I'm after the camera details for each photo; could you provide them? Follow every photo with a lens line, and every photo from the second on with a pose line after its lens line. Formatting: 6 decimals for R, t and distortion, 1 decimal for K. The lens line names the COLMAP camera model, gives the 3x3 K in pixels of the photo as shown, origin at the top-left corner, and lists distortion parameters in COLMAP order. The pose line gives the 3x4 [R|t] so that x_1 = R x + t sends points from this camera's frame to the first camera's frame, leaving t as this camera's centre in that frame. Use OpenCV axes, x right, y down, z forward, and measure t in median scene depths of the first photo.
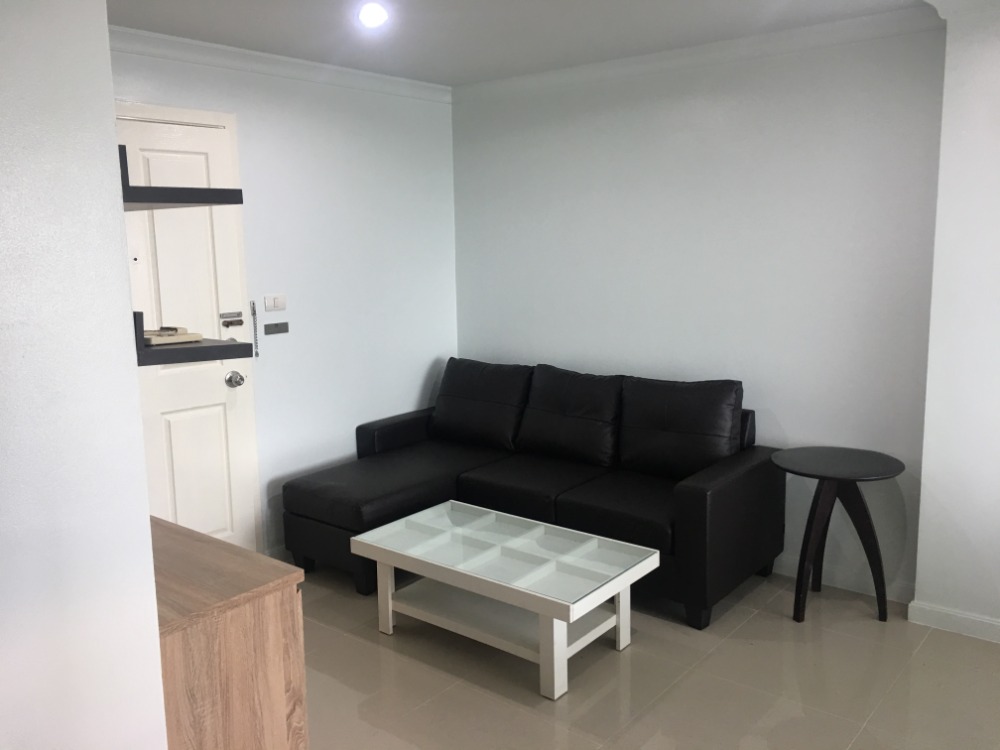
lens RADIAL K [[848.1, 0, 494.1], [0, 848.1, 367.4], [0, 0, 1]] dist [0.072544, -0.085724]
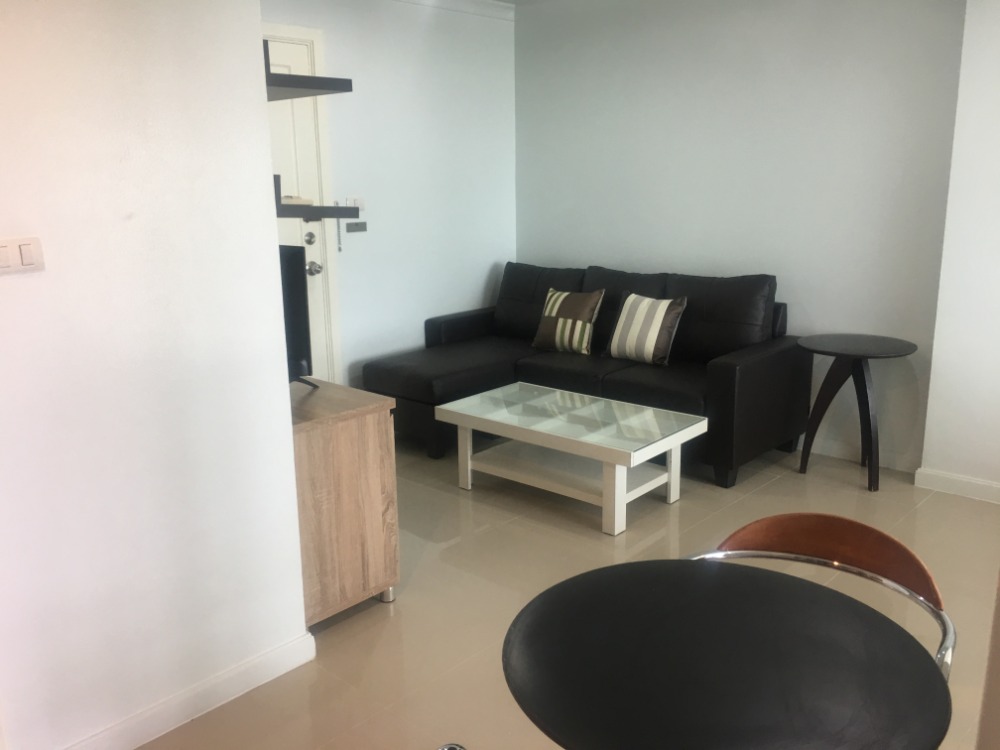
lens RADIAL K [[848.1, 0, 495.2], [0, 848.1, 369.2], [0, 0, 1]] dist [0.072544, -0.085724]
pose [[0.998057, 0.016926, -0.059958, -0.002790], [-0.012401, 0.997102, 0.075055, 0.066736], [0.061054, -0.074166, 0.995375, -0.148182]]
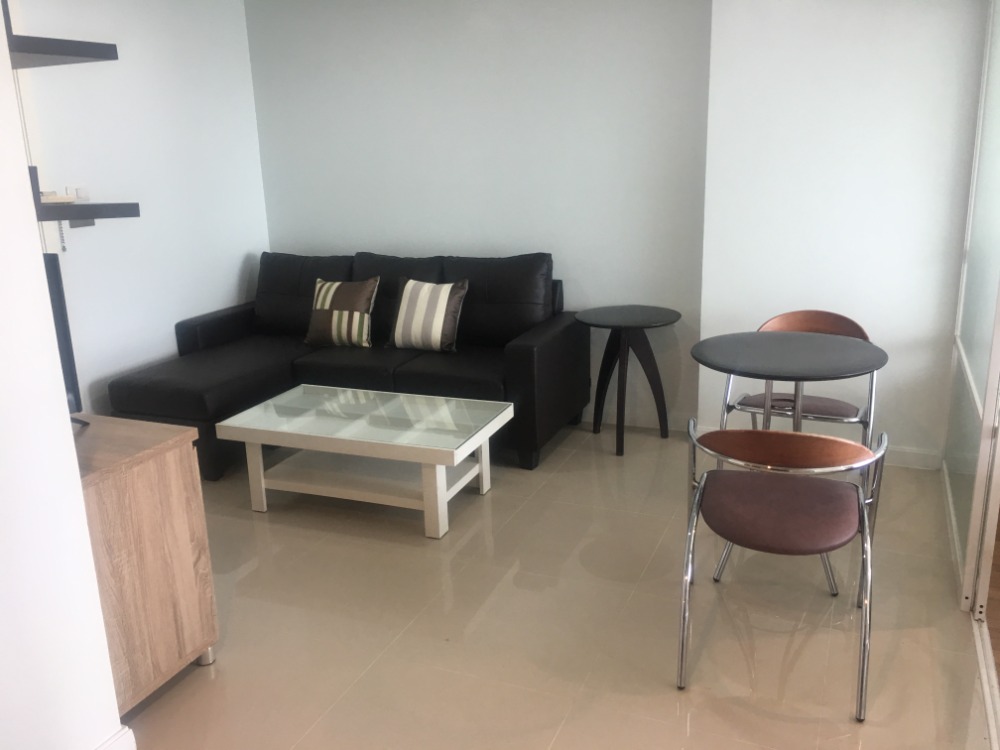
lens RADIAL K [[848.1, 0, 494.7], [0, 848.1, 370.3], [0, 0, 1]] dist [0.072544, -0.085724]
pose [[0.962210, -0.082308, 0.259572, -0.092607], [0.055498, 0.992493, 0.108984, 0.048436], [-0.266594, -0.090460, 0.959554, -0.067152]]
